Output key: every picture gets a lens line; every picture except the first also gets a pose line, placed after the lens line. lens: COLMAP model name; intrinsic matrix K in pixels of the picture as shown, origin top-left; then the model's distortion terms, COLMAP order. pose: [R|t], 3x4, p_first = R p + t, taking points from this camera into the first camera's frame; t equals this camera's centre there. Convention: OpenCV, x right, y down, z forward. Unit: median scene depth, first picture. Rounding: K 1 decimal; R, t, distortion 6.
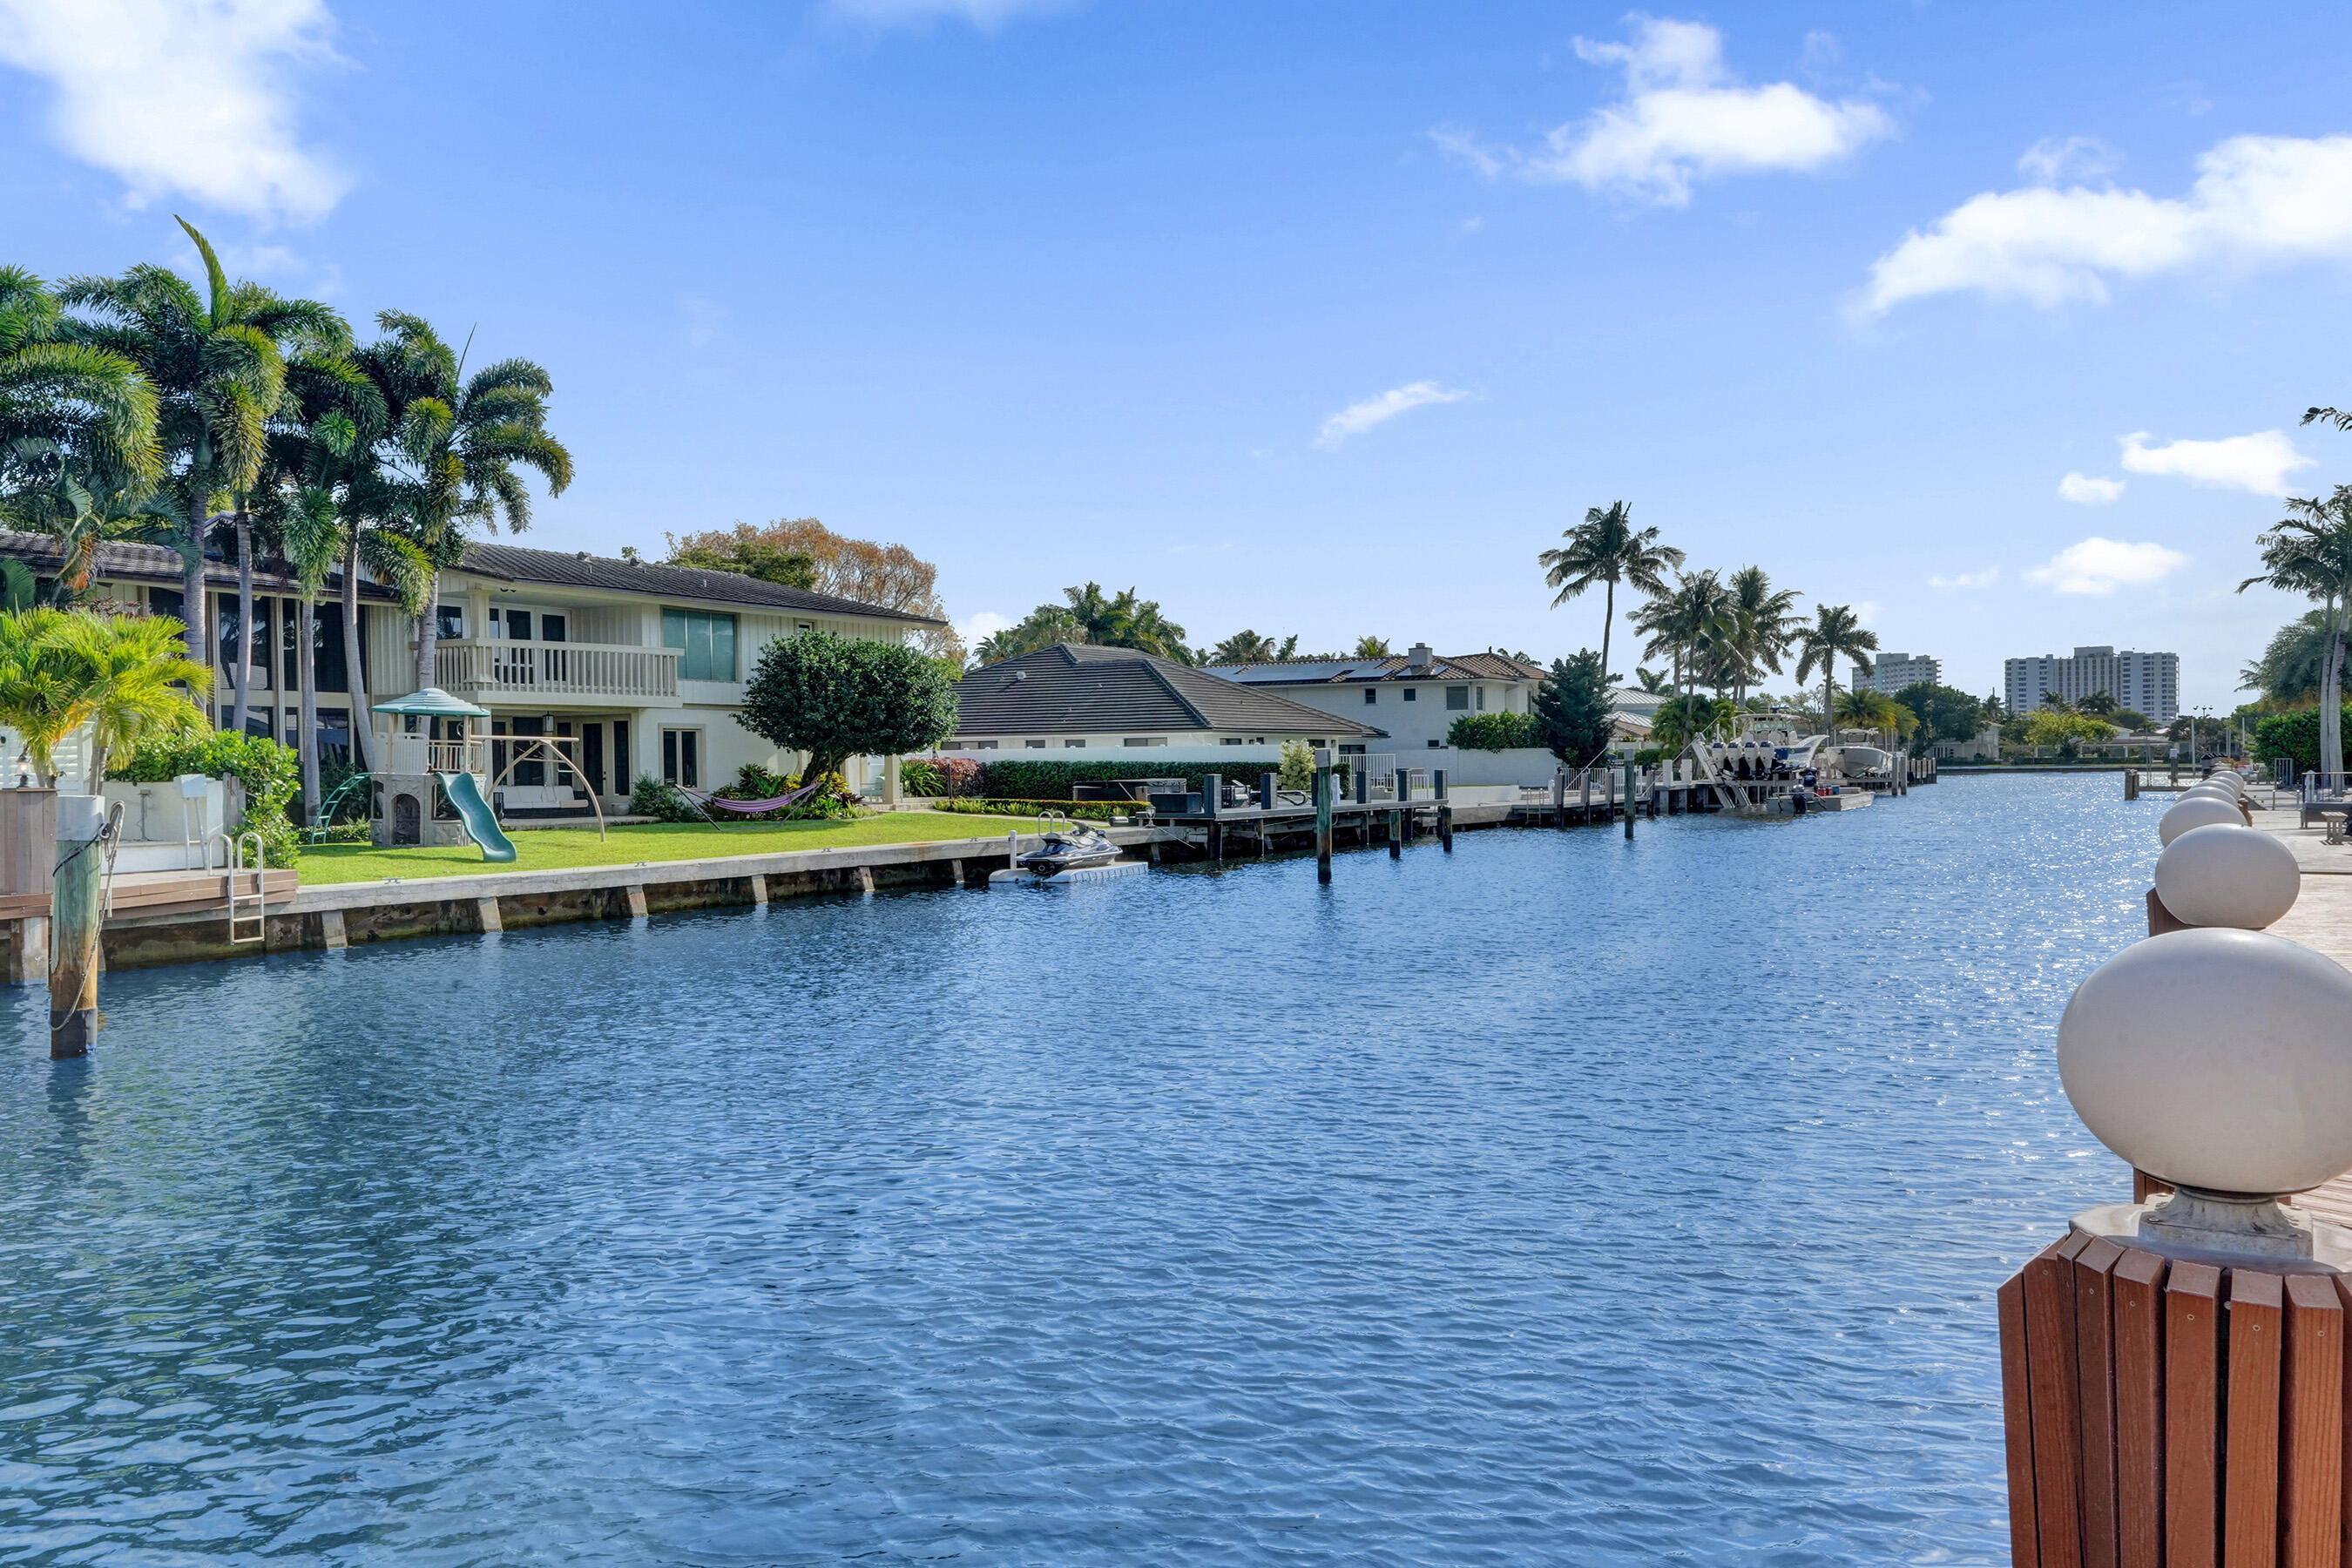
lens RADIAL K [[1848.4, 0, 1193.5], [0, 1848.4, 805.3], [0, 0, 1]] dist [0.061183, -0.002673]
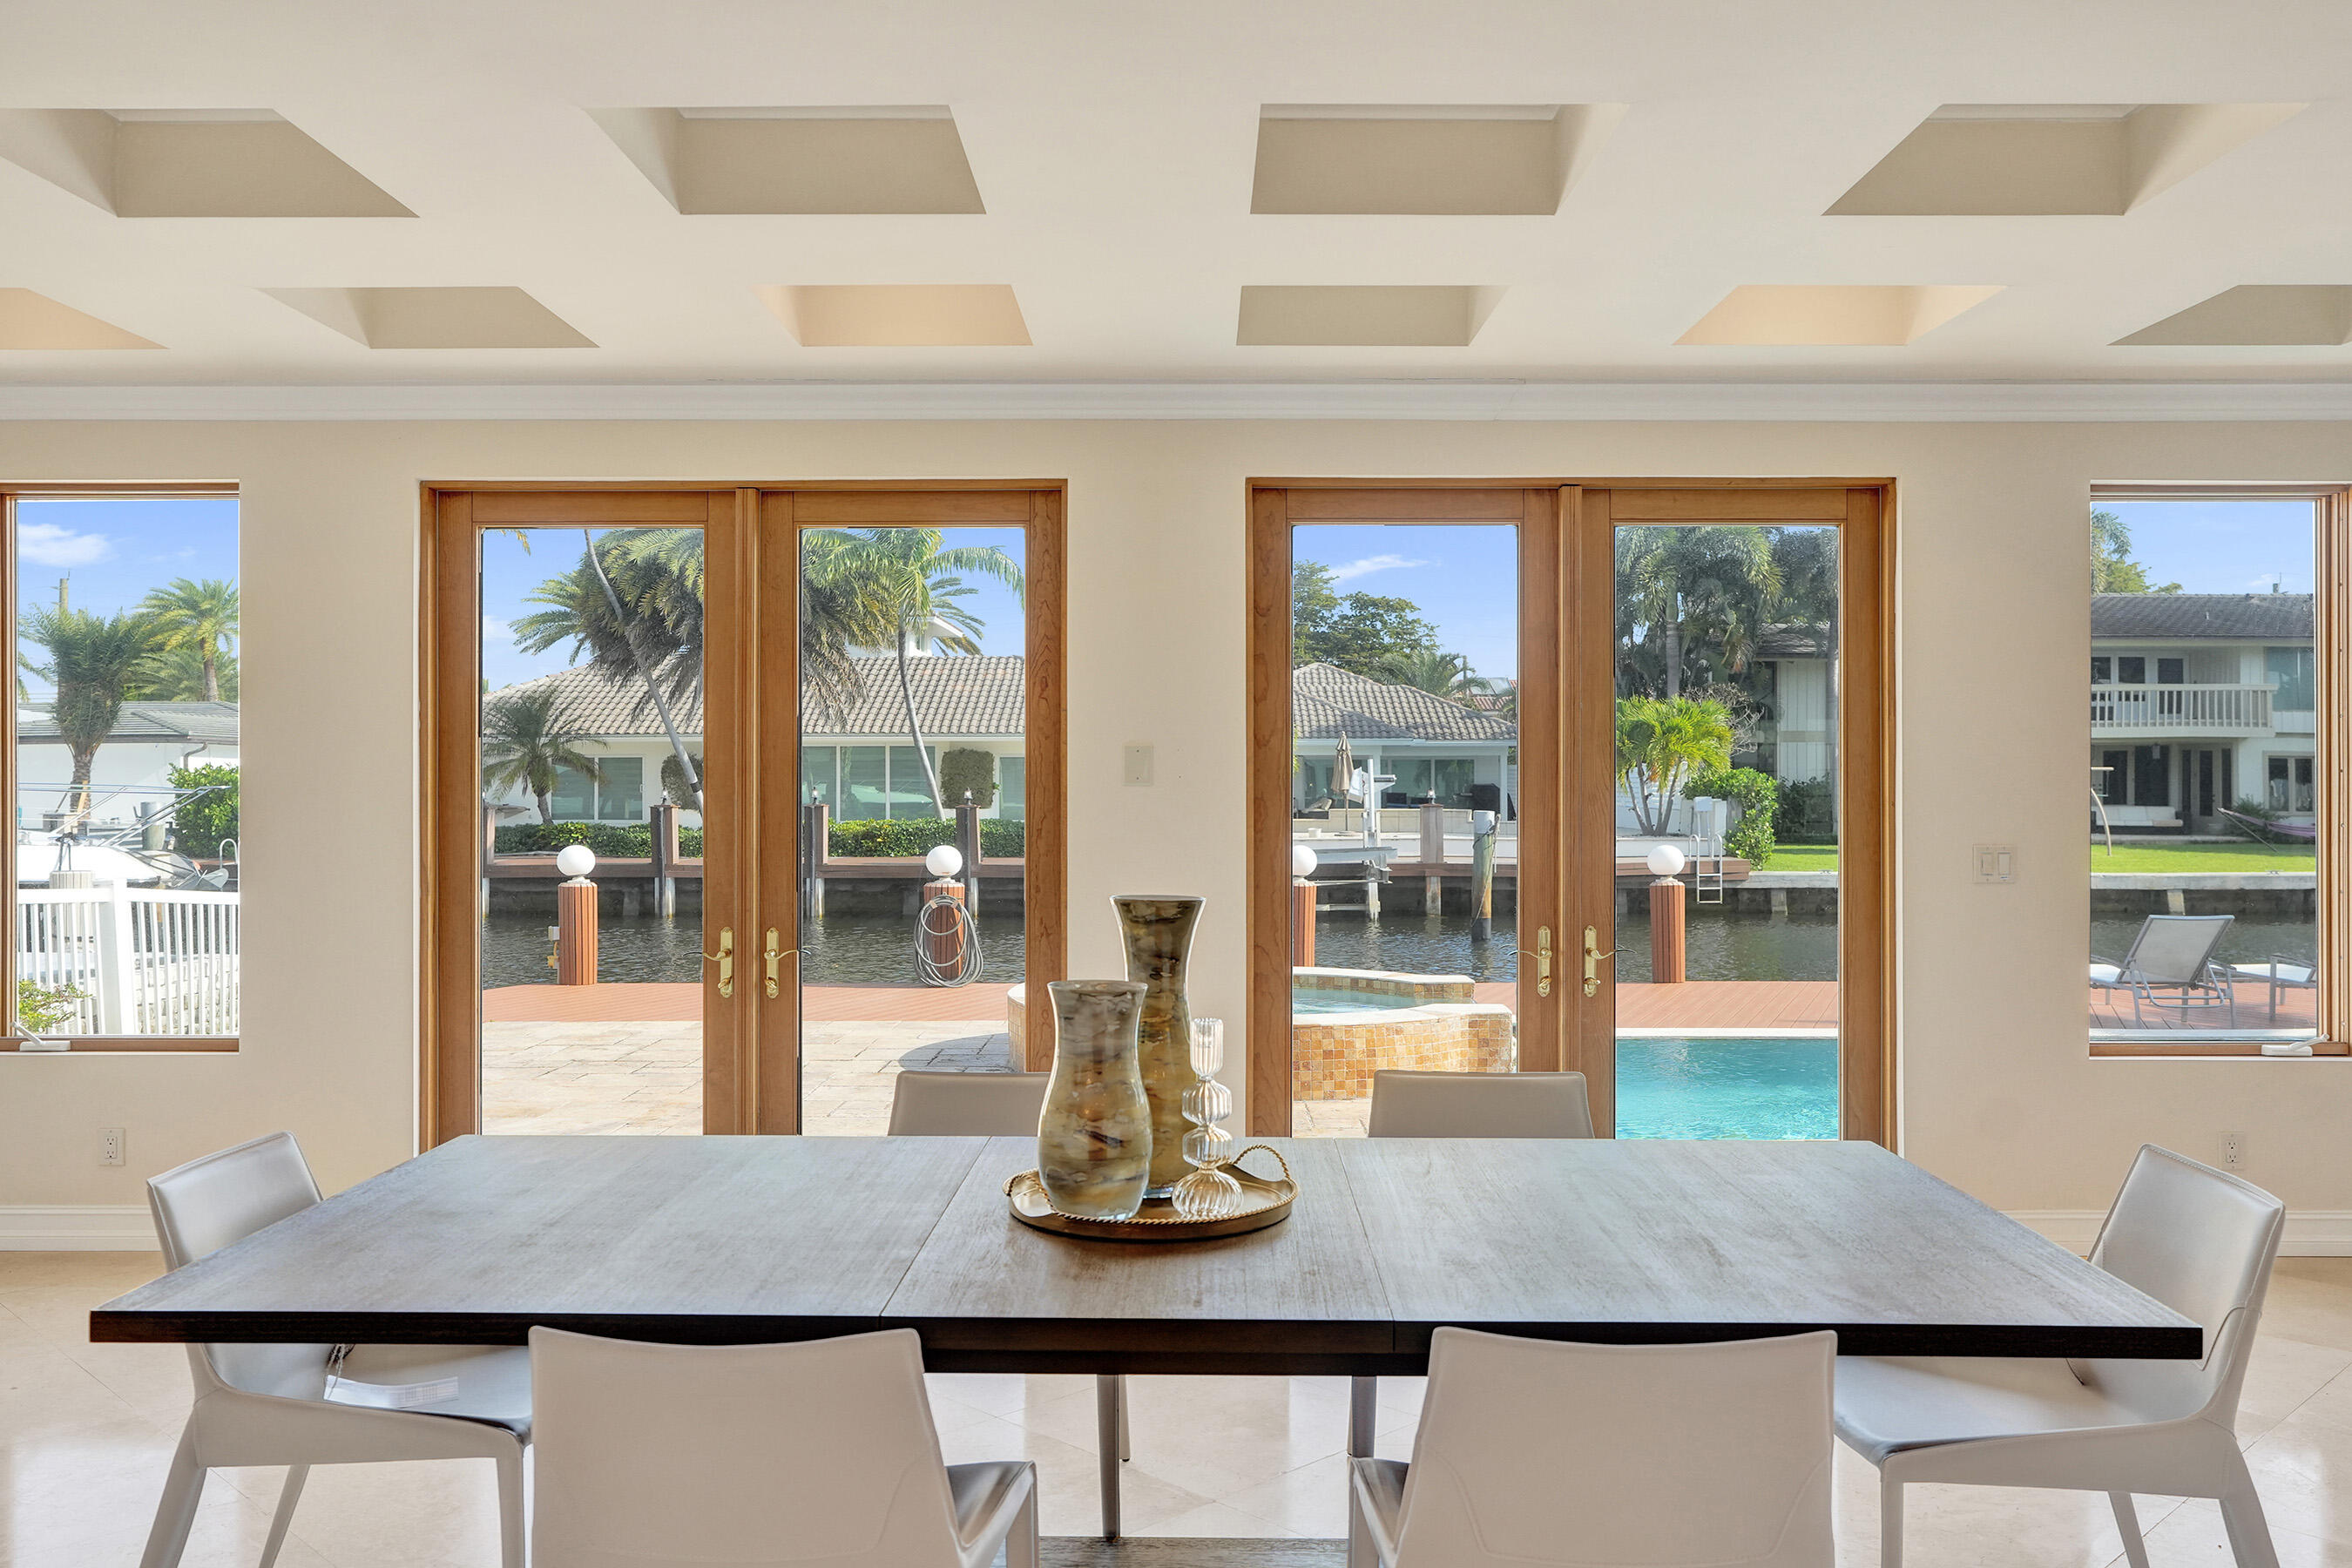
lens RADIAL K [[1864.2, 0, 1176.0], [0, 1864.2, 779.6], [0, 0, 1]] dist [-0.022077, 0.028172]
pose [[0.481632, 0.010858, -0.876306, 0.275717], [-0.026489, 0.999647, -0.002173, -0.006663], [0.875973, 0.024259, 0.481749, -0.065221]]
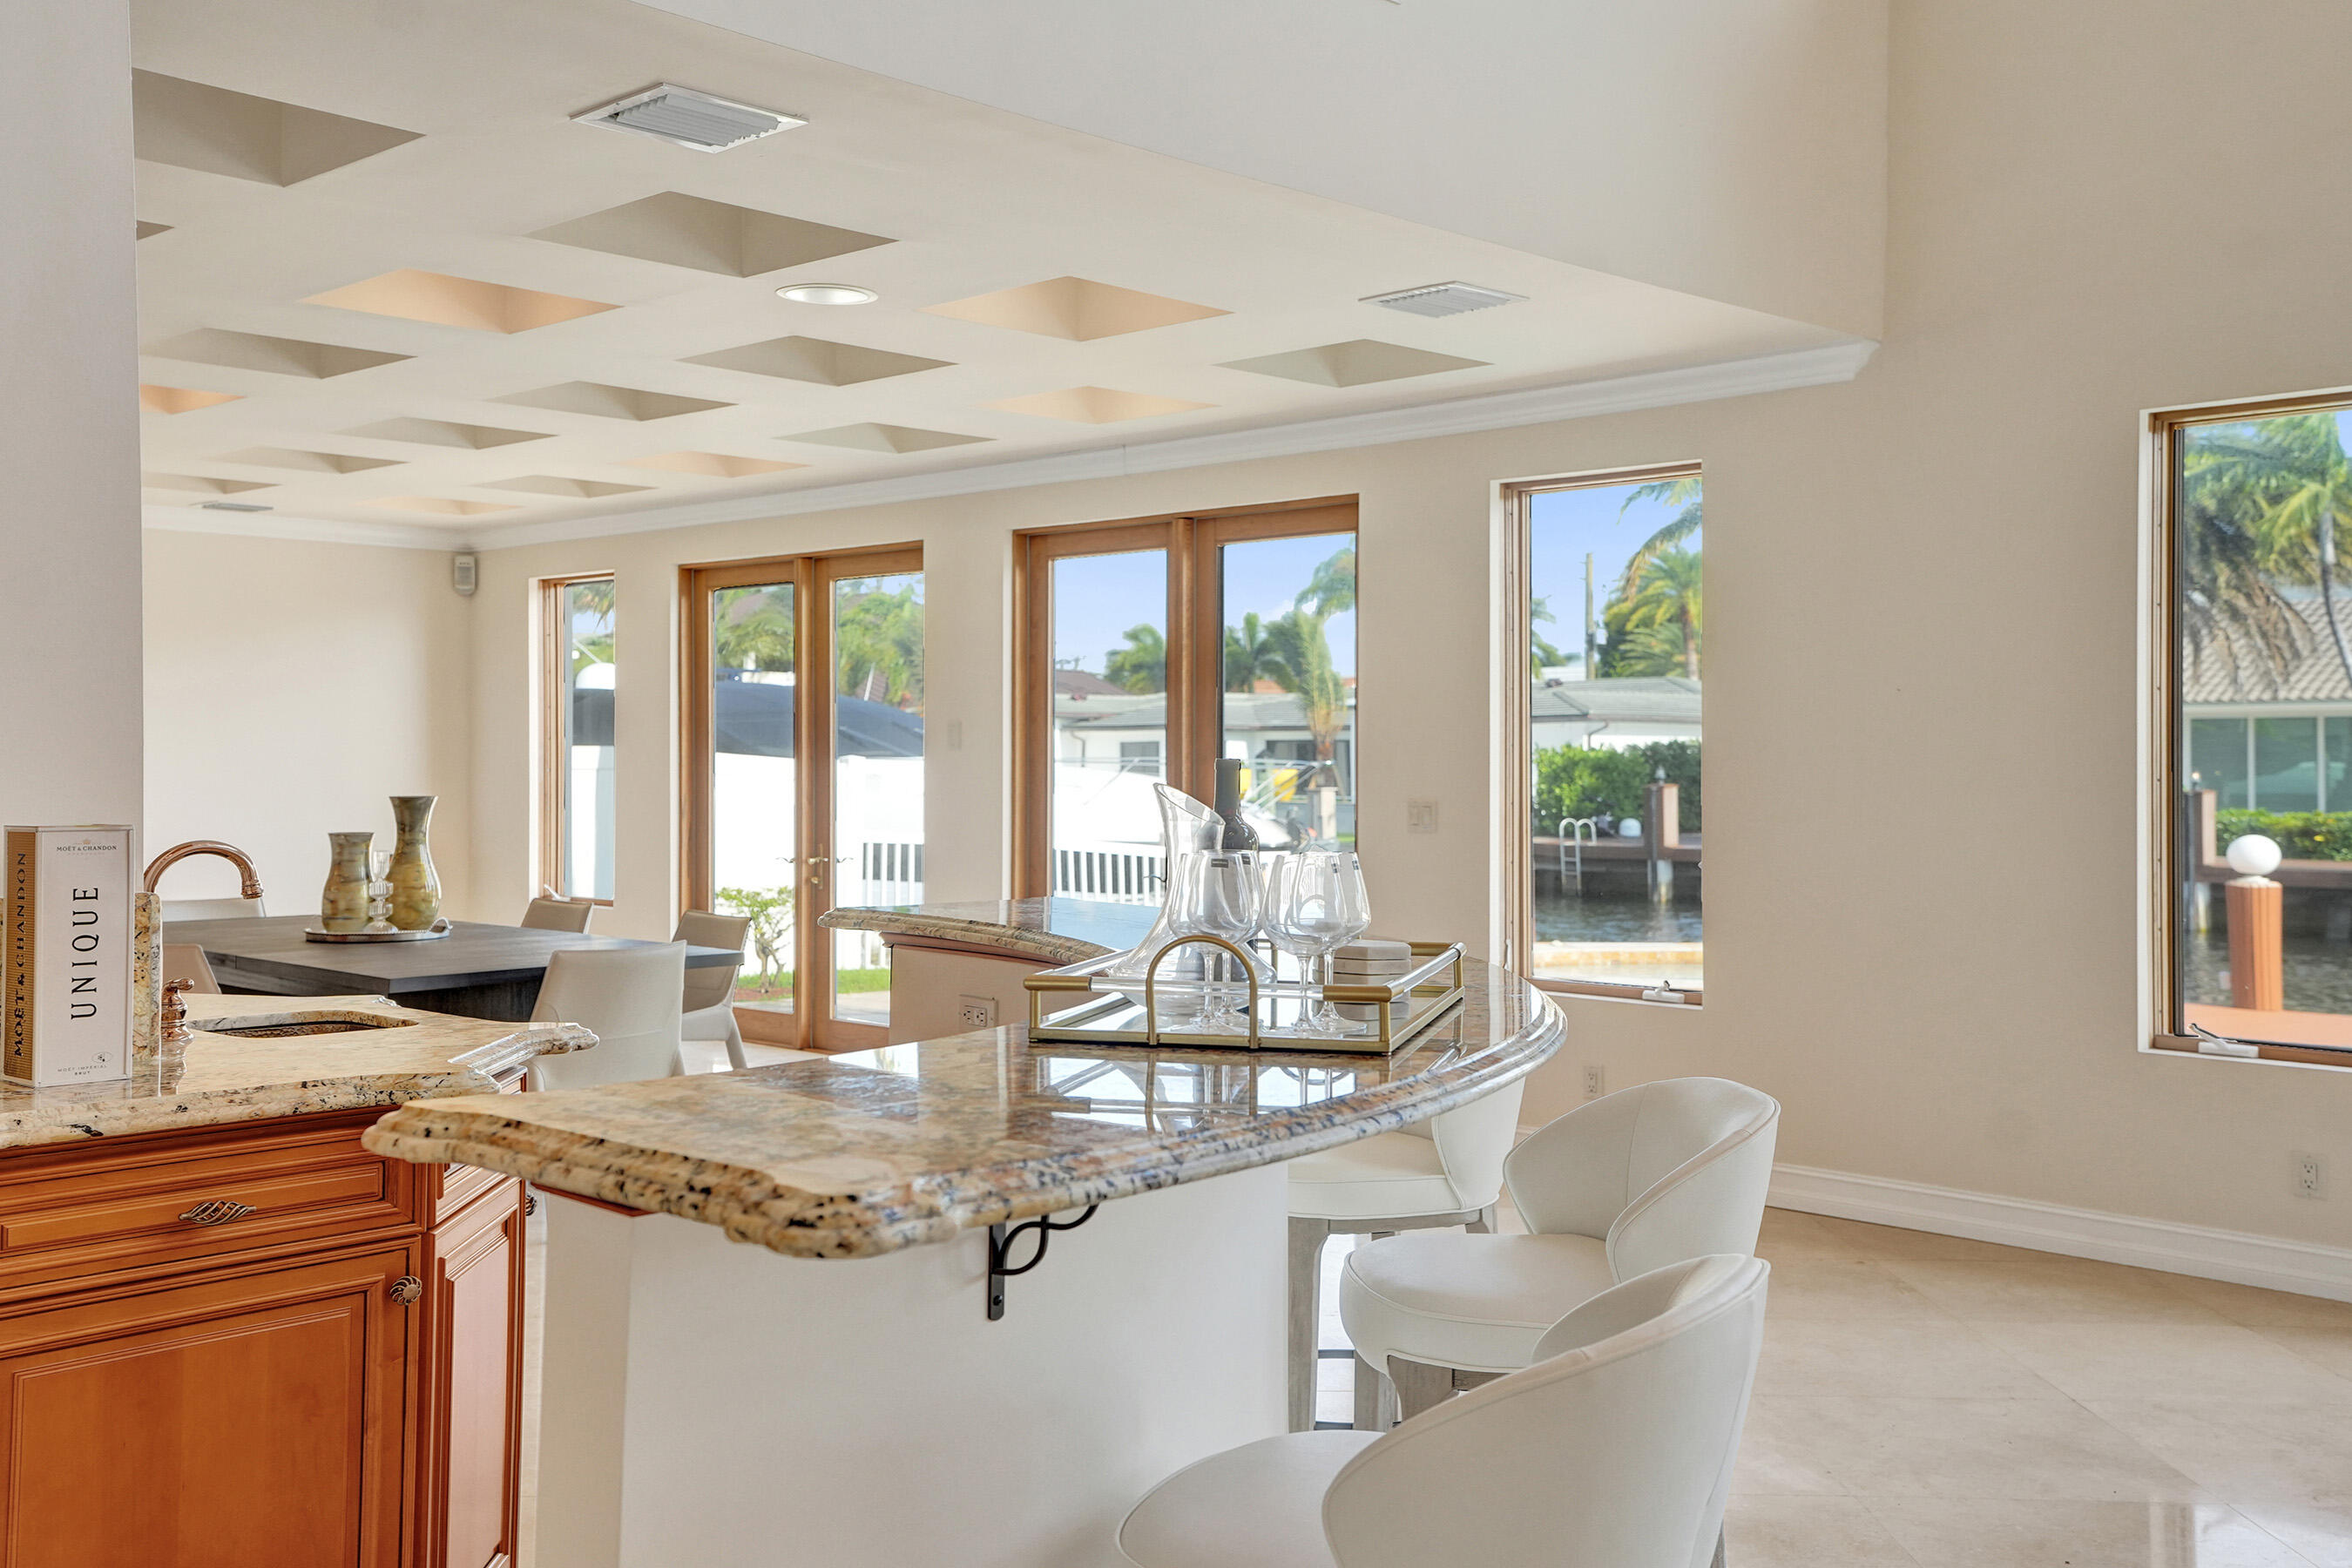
lens RADIAL K [[2246.5, 0, 1144.3], [0, 2246.5, 772.4], [0, 0, 1]] dist [0.084763, 0.000000]
pose [[-0.281557, 0.014976, -0.959428, 0.344473], [-0.023745, 0.999463, 0.022569, -0.008825], [0.959251, 0.029136, -0.281050, 0.035305]]
